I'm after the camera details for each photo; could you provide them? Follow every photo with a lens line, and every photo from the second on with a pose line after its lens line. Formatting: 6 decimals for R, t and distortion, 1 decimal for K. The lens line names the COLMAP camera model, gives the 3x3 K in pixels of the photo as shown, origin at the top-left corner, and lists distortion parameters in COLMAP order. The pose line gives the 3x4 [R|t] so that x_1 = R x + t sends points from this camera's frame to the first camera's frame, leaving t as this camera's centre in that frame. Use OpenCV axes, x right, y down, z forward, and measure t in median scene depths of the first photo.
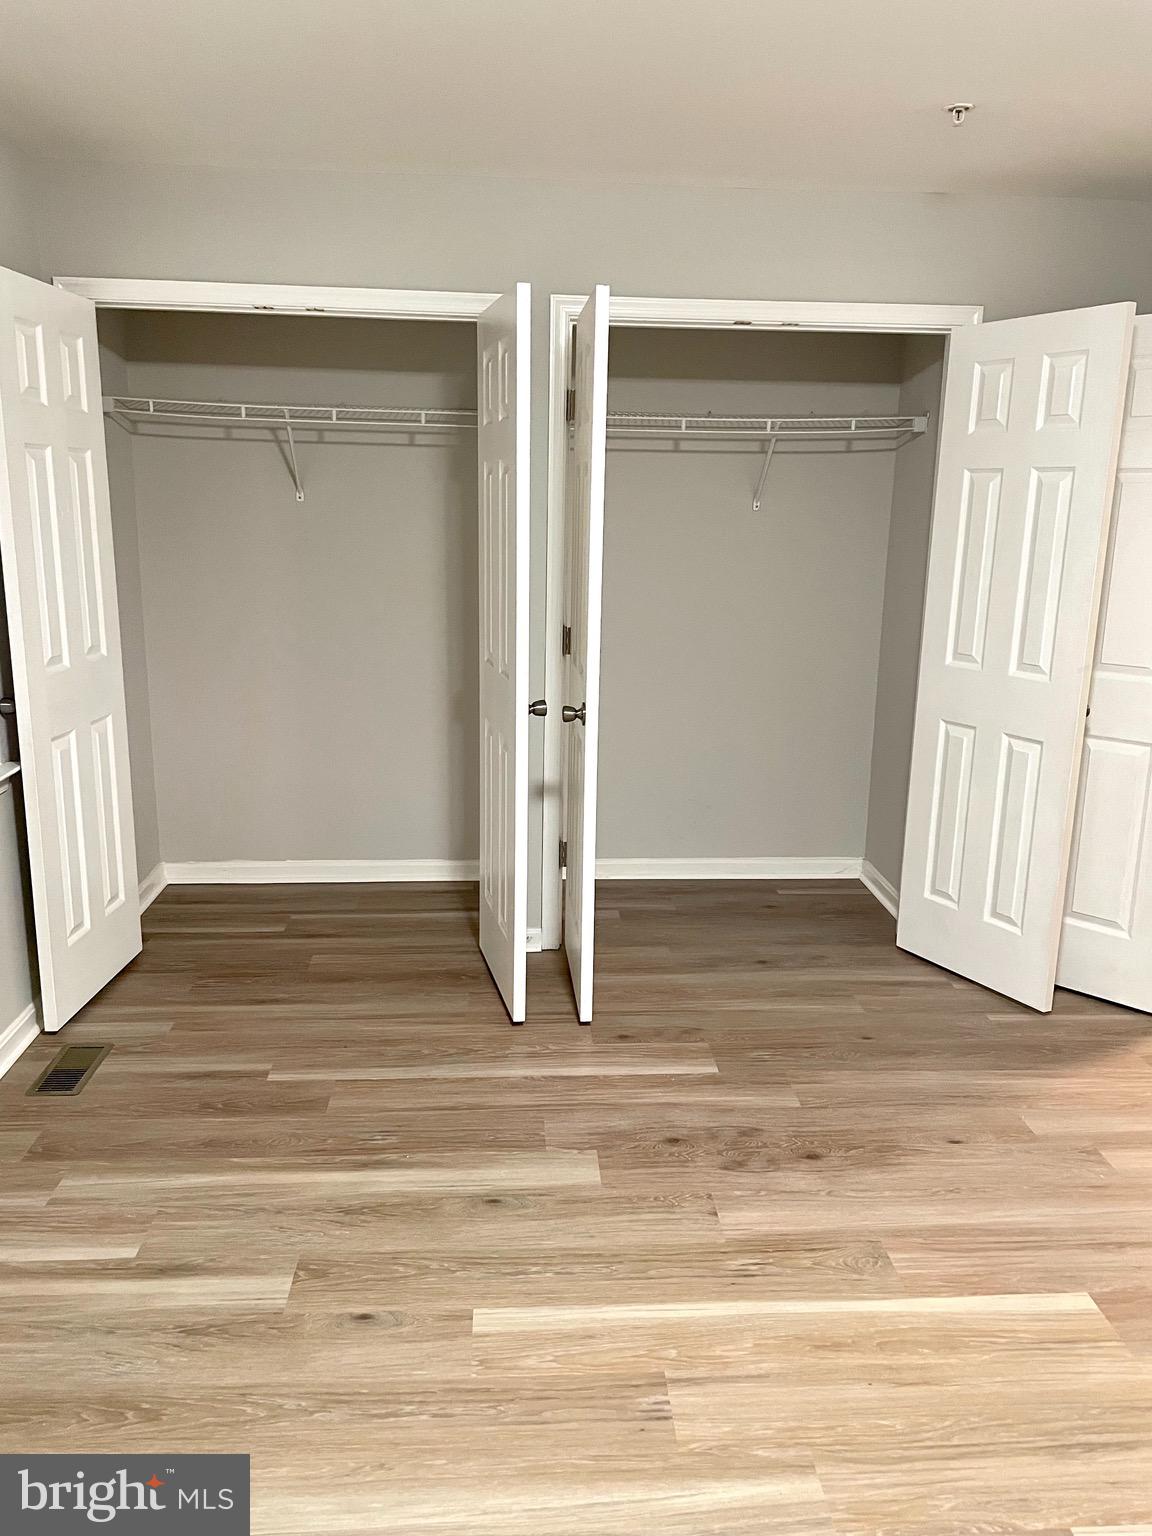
lens RADIAL K [[1157.0, 0, 563.6], [0, 1157.0, 770.4], [0, 0, 1]] dist [0.009764, 0.000625]
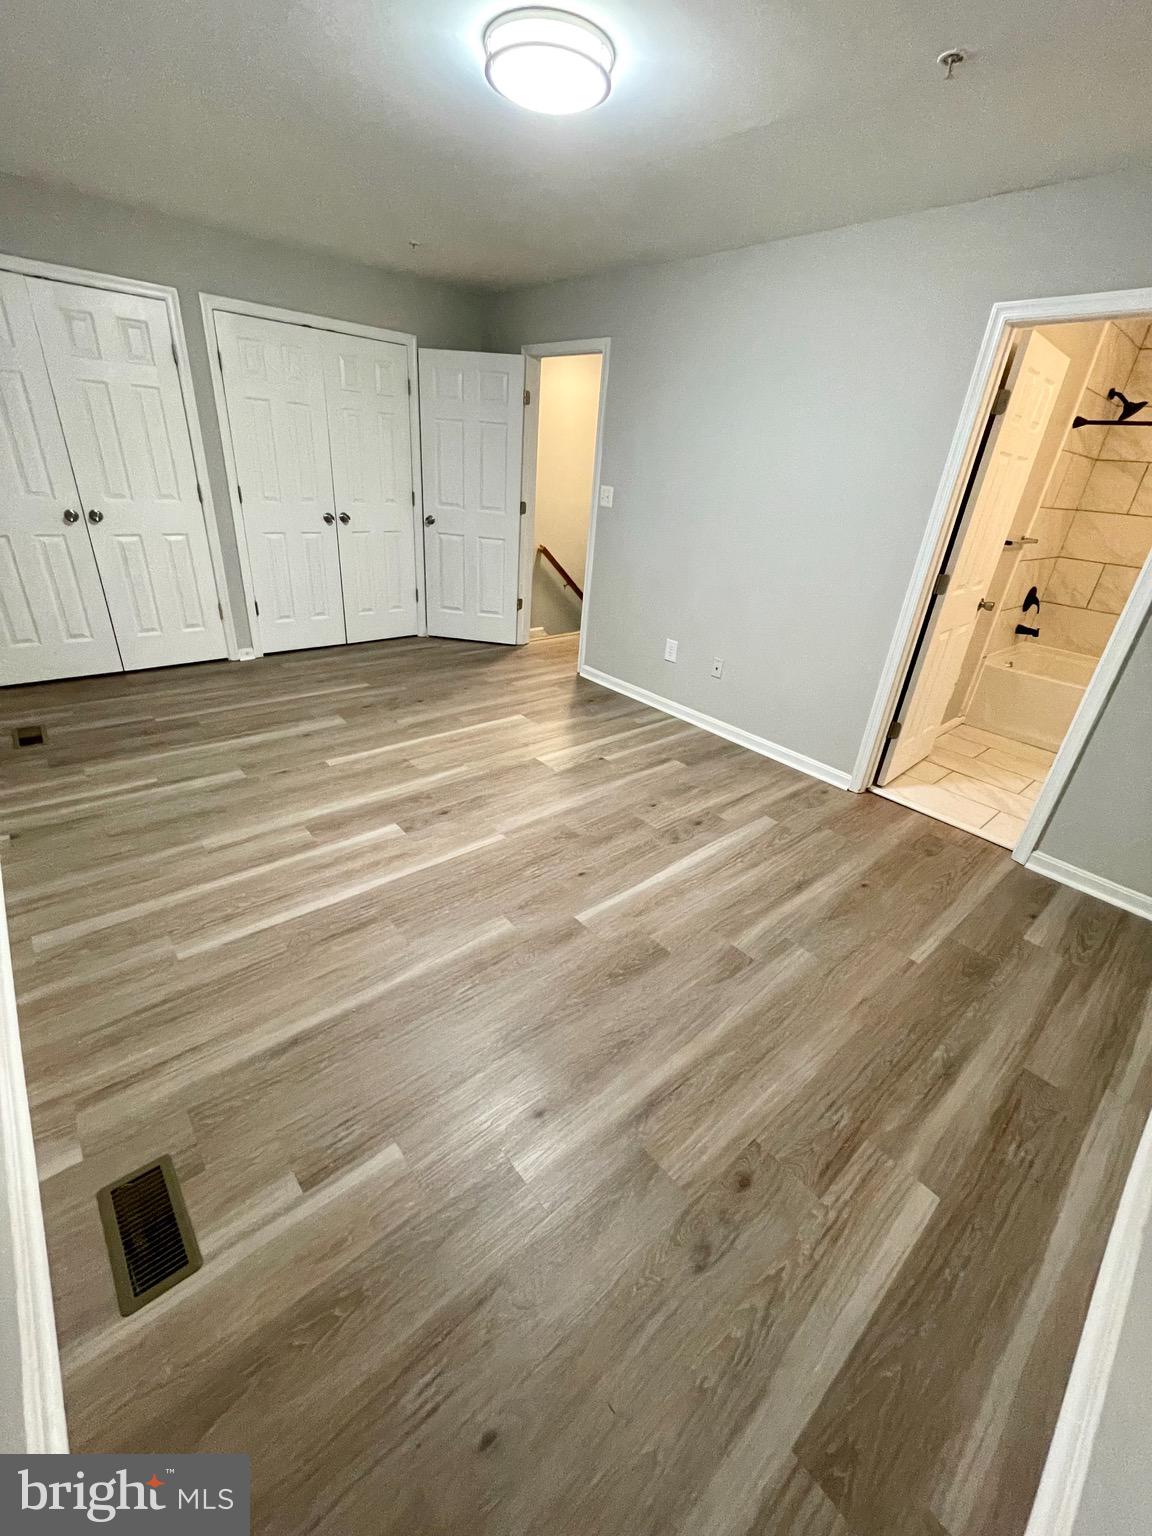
lens RADIAL K [[622.7, 0, 574.8], [0, 622.7, 764.7], [0, 0, 1]] dist [-0.001960, -0.000285]
pose [[0.790700, -0.227796, 0.568245, -0.370830], [0.075017, 0.957253, 0.279356, 0.105443], [-0.607591, -0.178259, 0.773988, -0.368555]]
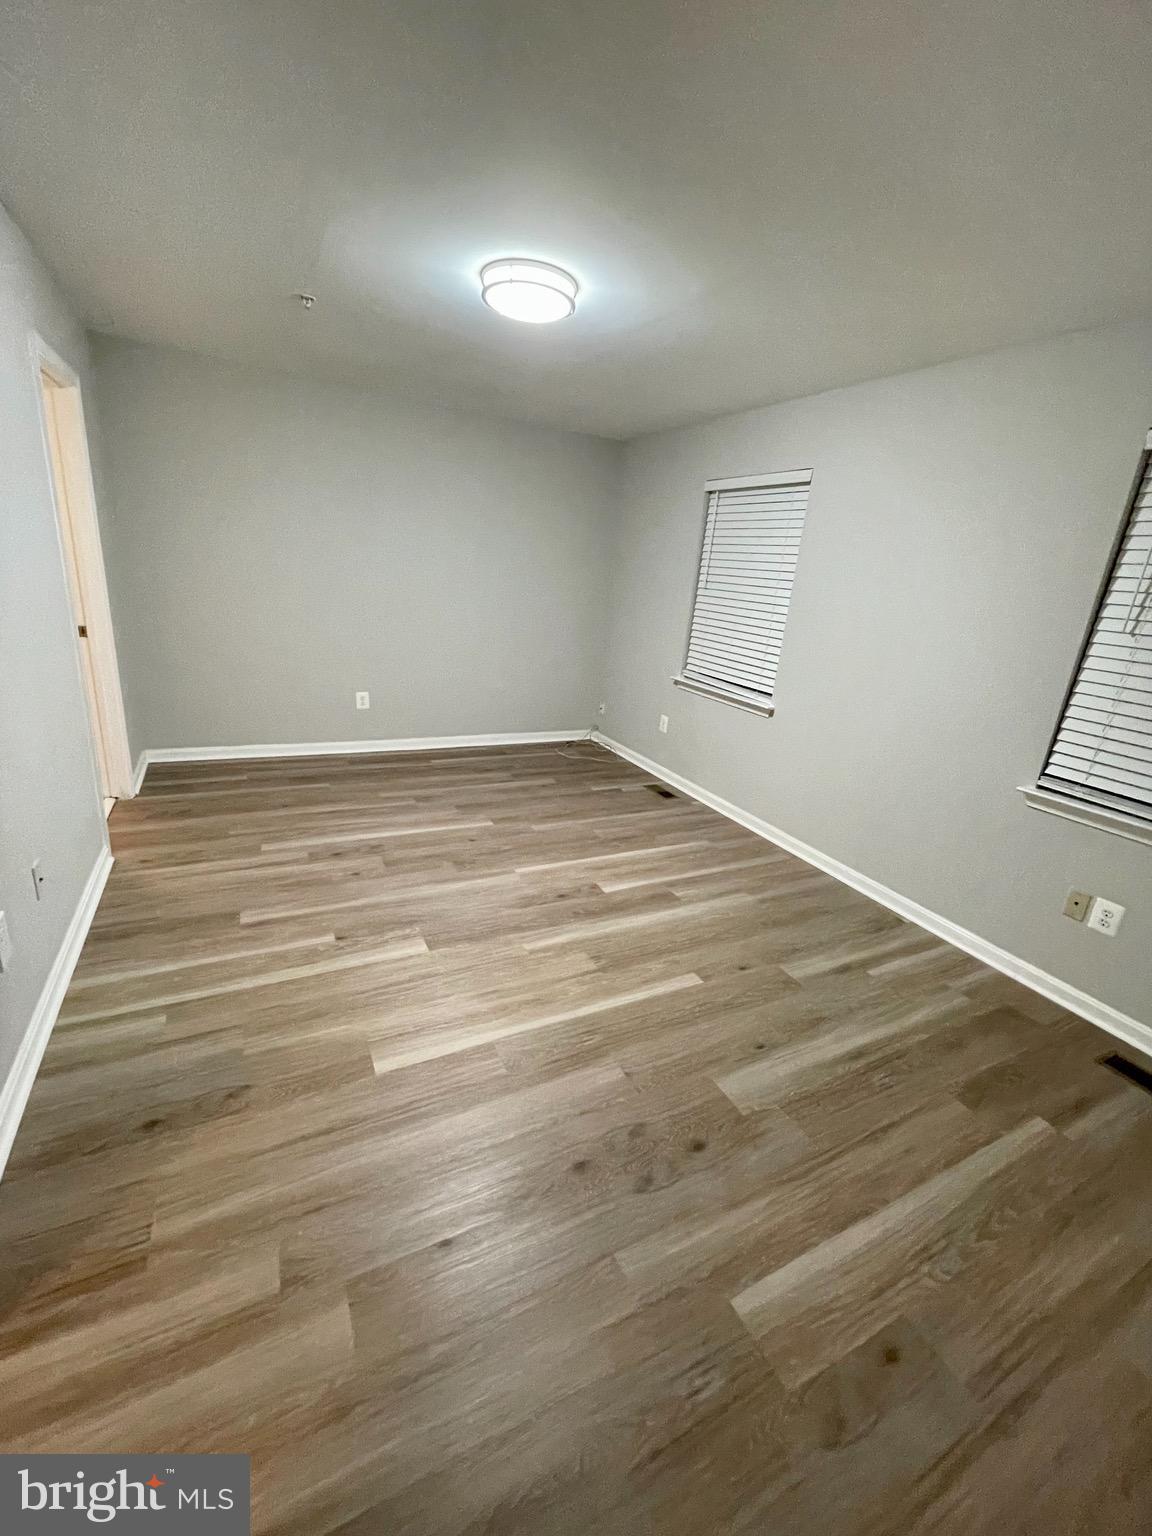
lens RADIAL K [[622.7, 0, 574.8], [0, 622.7, 764.7], [0, 0, 1]] dist [-0.001960, -0.000285]
pose [[-0.909514, 0.035673, -0.414139, 0.472774], [-0.188139, 0.853089, 0.486665, -0.284486], [0.370658, 0.520545, -0.769185, 1.323527]]
